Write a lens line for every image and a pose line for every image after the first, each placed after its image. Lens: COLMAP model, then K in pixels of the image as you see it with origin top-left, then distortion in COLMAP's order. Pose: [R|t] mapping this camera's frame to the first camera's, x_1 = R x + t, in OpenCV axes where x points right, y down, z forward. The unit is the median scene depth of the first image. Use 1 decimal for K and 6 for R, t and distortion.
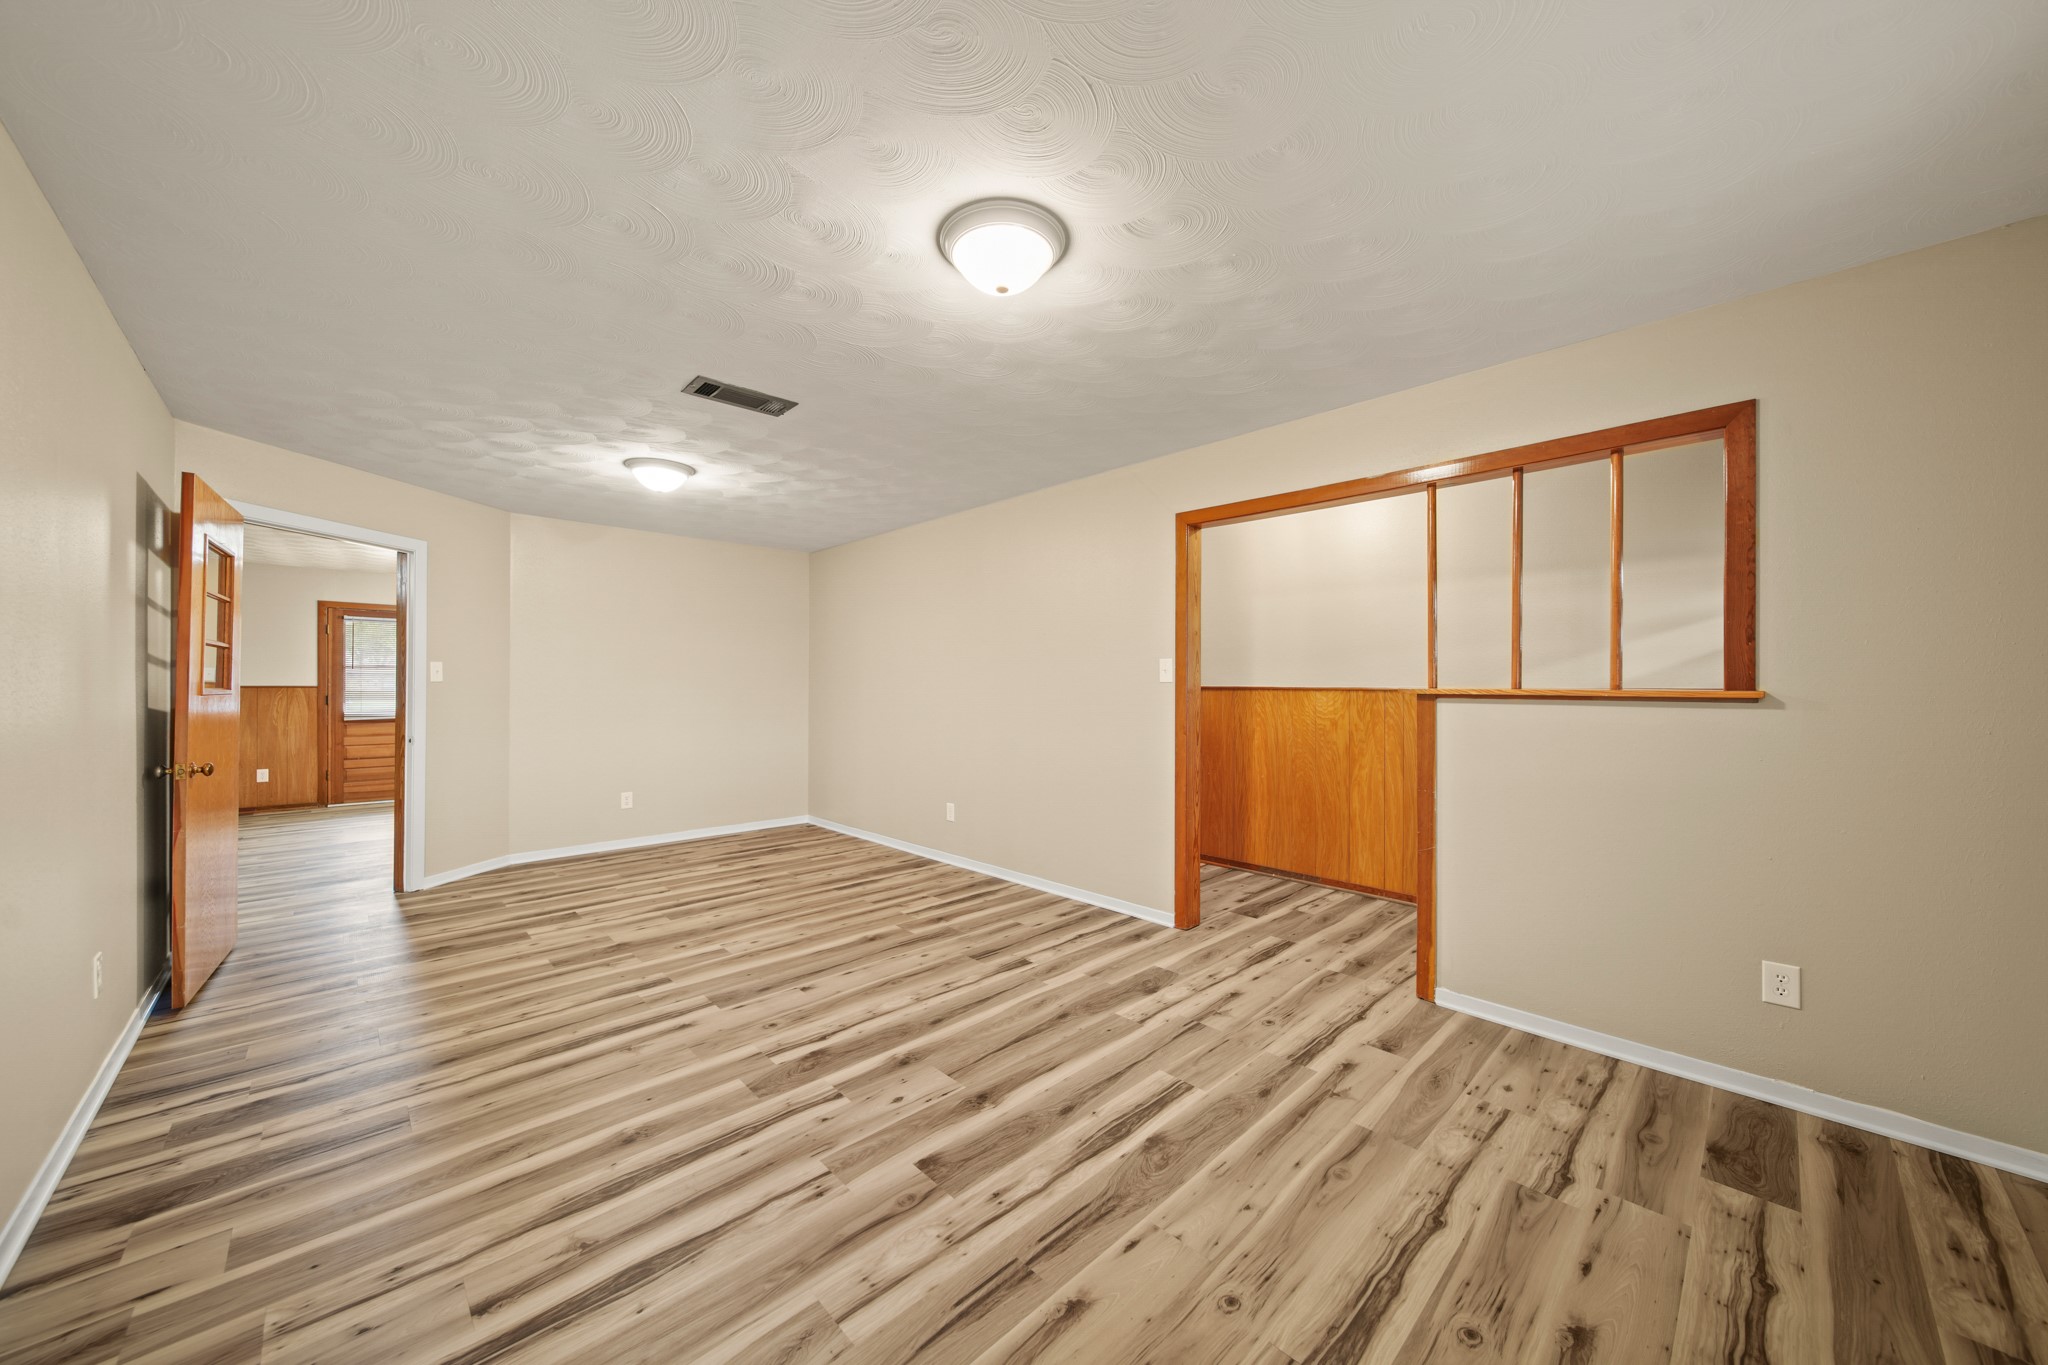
lens RADIAL K [[717.3, 0, 1031.1], [0, 717.3, 684.7], [0, 0, 1]] dist [0.000047, -0.001021]
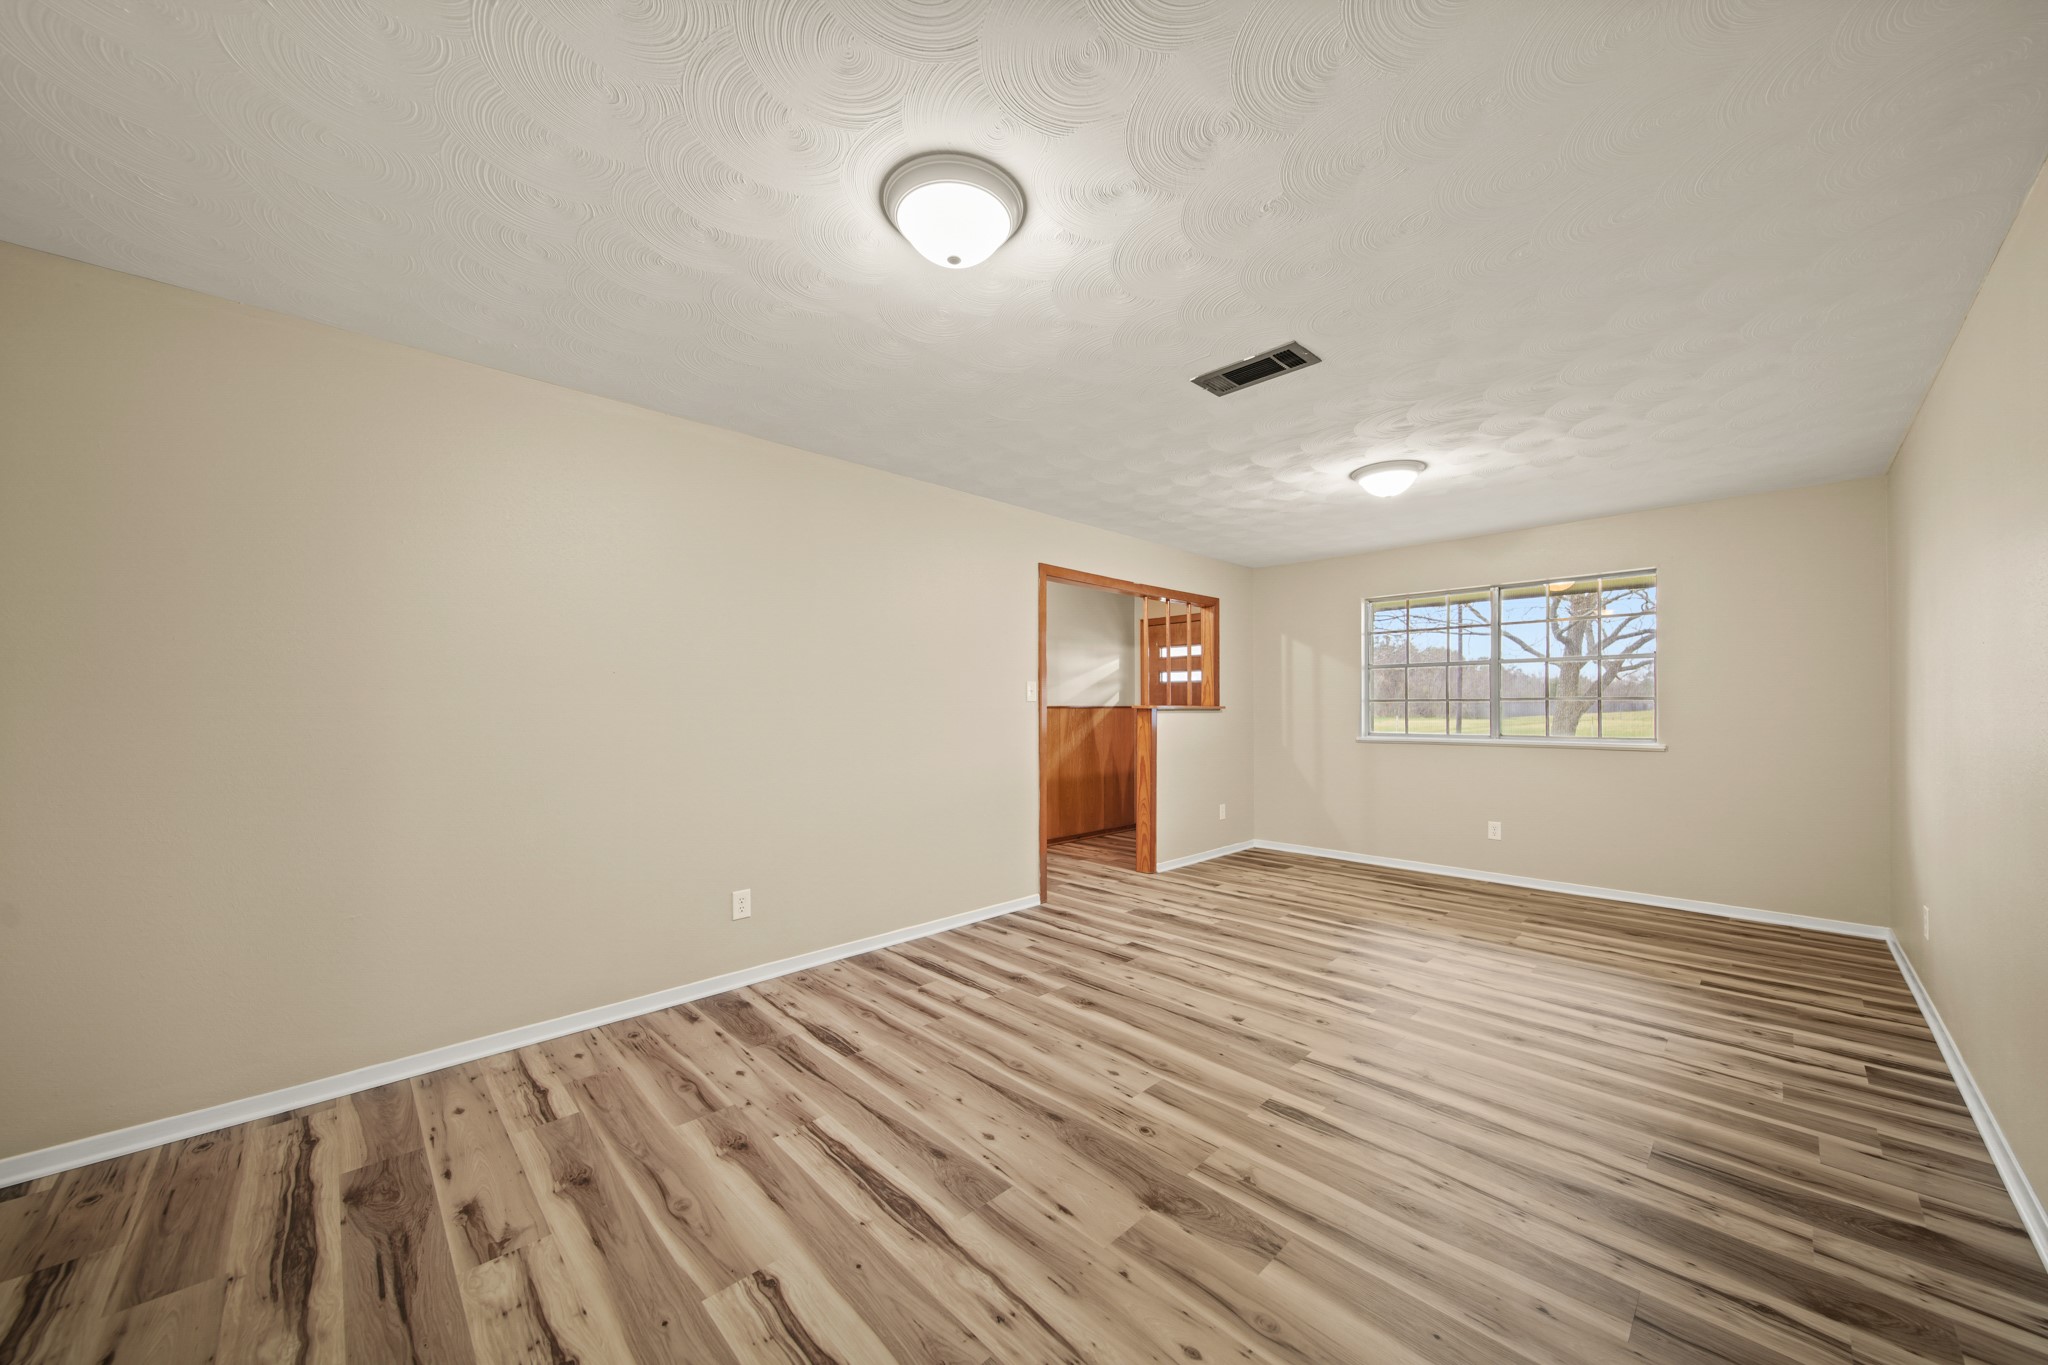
lens RADIAL K [[717.3, 0, 1032.4], [0, 717.3, 699.5], [0, 0, 1]] dist [0.000047, -0.001021]
pose [[0.002937, 0.008547, 0.999959, -1.359594], [-0.000158, 0.999963, -0.008546, 0.005222], [-0.999996, -0.000133, 0.002939, 1.353215]]
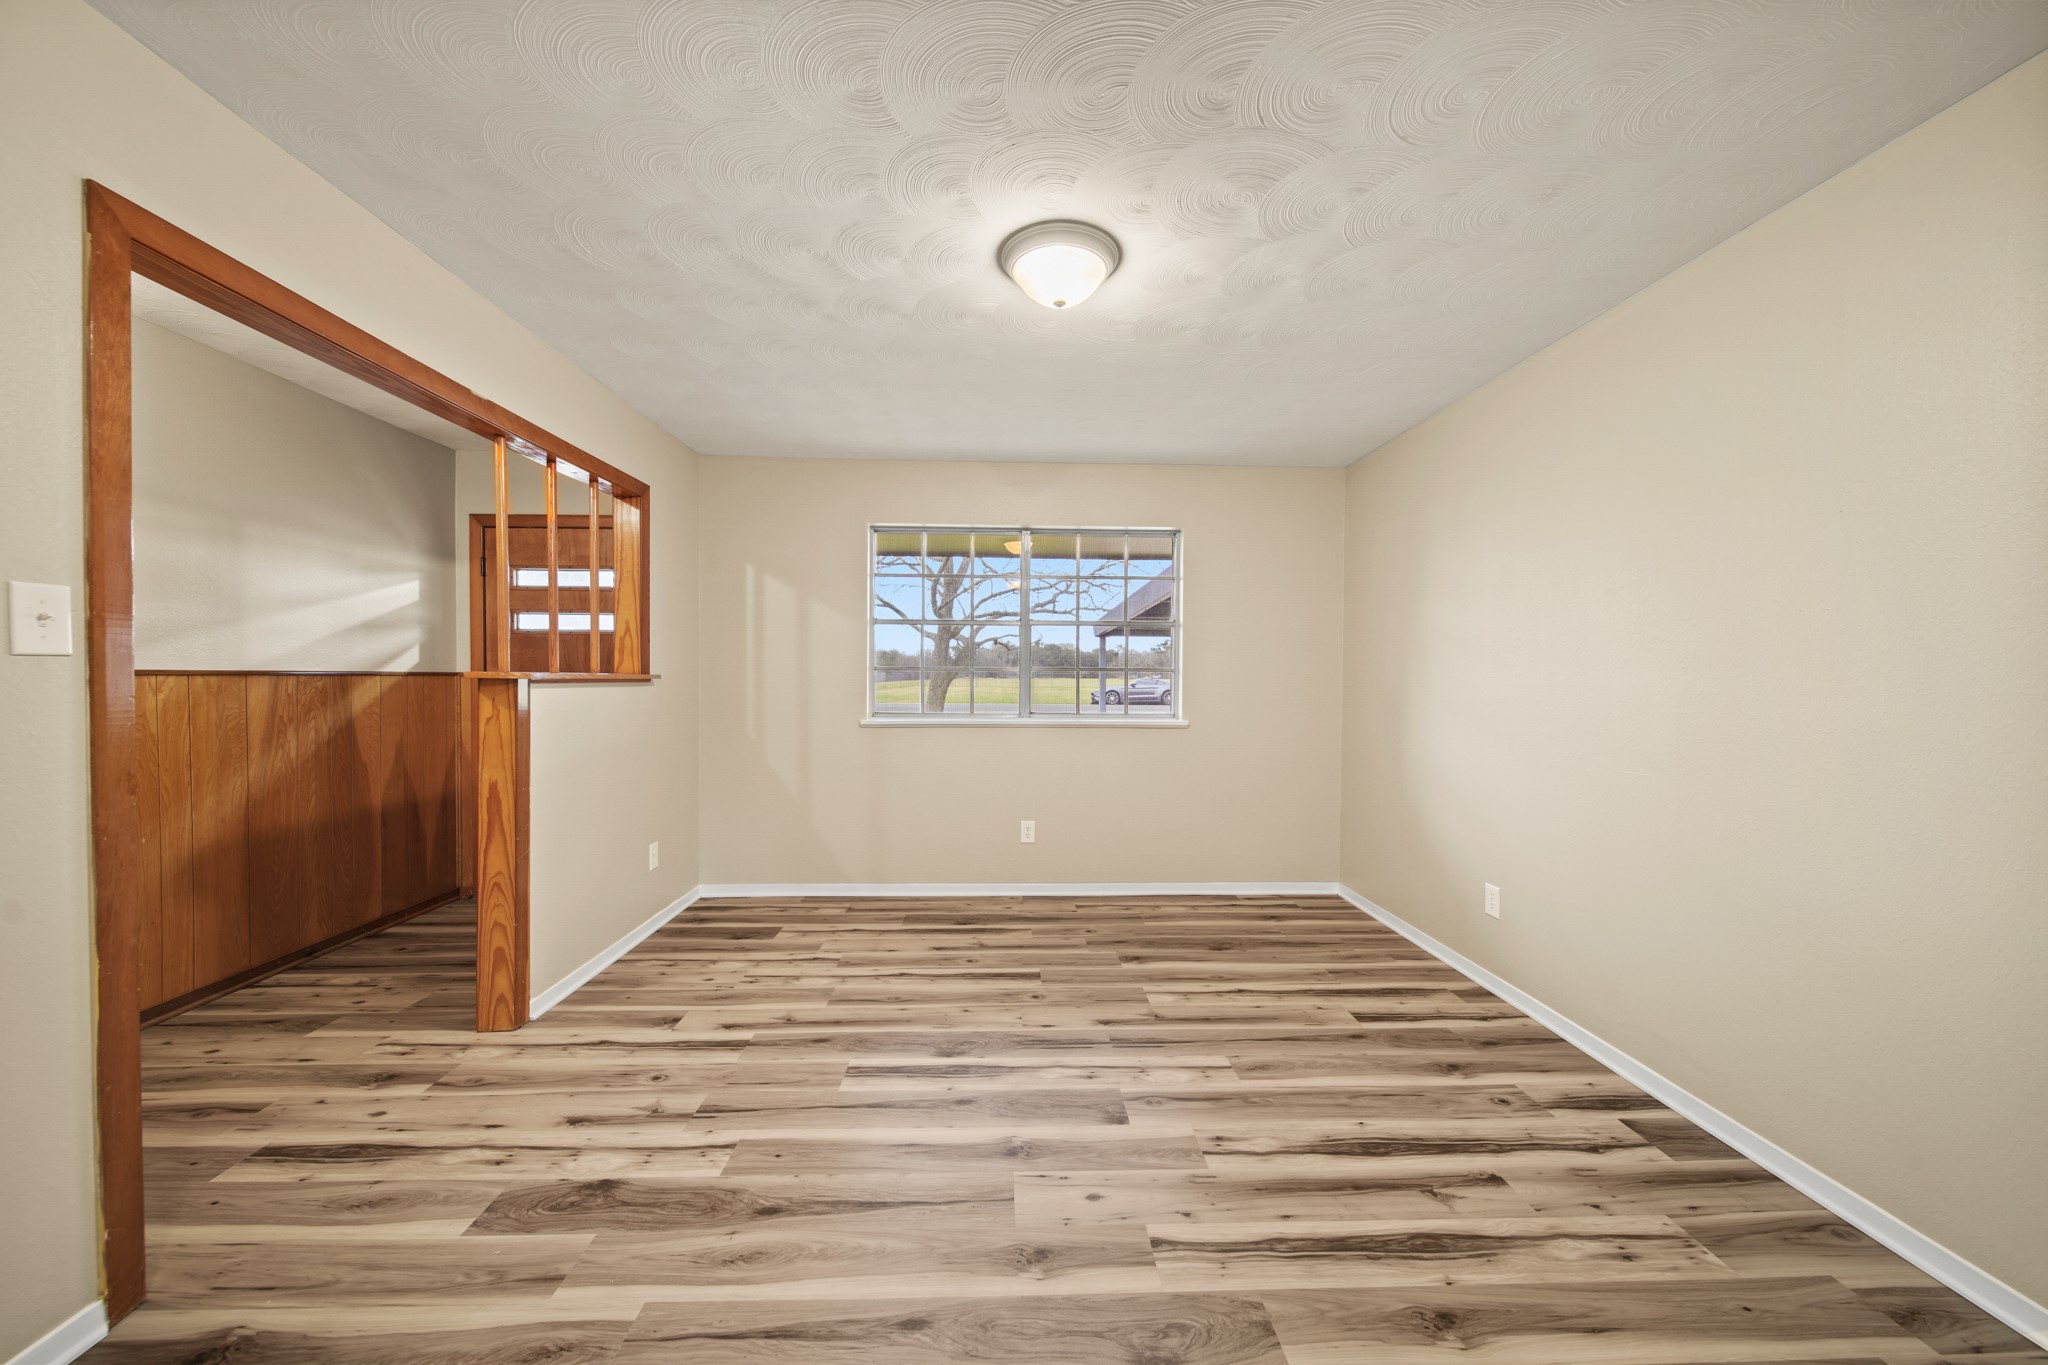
lens RADIAL K [[717.3, 0, 1021.6], [0, 717.3, 687.9], [0, 0, 1]] dist [0.000047, -0.001021]
pose [[-0.736840, -0.018632, 0.675811, -0.508582], [-0.009948, 0.999811, 0.016718, 0.003029], [-0.675994, 0.005595, -0.736885, 1.275208]]
